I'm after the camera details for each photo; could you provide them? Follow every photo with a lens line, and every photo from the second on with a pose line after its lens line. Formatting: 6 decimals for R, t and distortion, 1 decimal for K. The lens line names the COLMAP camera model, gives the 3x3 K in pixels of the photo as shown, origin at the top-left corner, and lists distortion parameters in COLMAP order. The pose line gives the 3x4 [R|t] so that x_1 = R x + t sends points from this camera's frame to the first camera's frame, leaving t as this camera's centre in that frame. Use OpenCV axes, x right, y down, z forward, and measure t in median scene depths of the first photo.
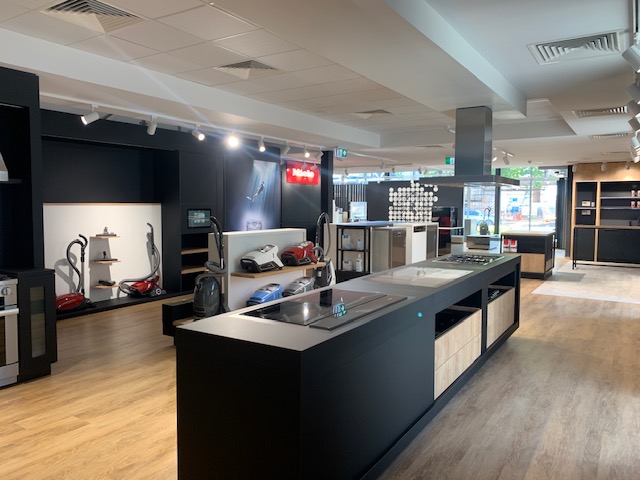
lens RADIAL K [[490.5, 0, 319.9], [0, 490.5, 238.1], [0, 0, 1]] dist [0.001886, 0.000318]
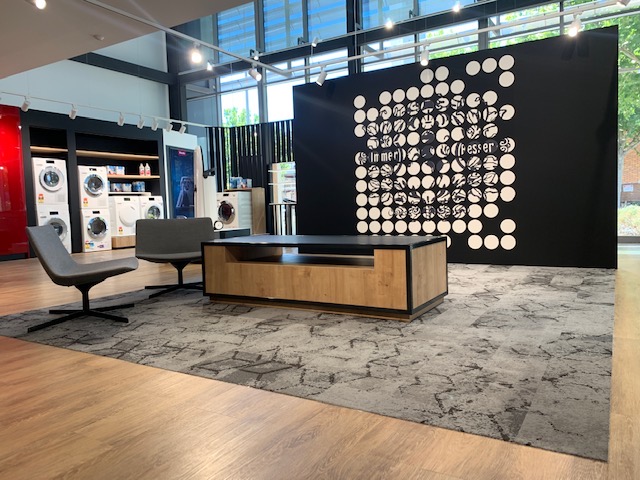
lens RADIAL K [[490.5, 0, 320.4], [0, 490.5, 241.4], [0, 0, 1]] dist [0.001886, 0.000318]
pose [[0.999402, -0.034362, 0.003940, 0.117423], [0.034389, 0.999383, -0.007081, -0.004644], [-0.003694, 0.007212, 0.999967, 0.689686]]
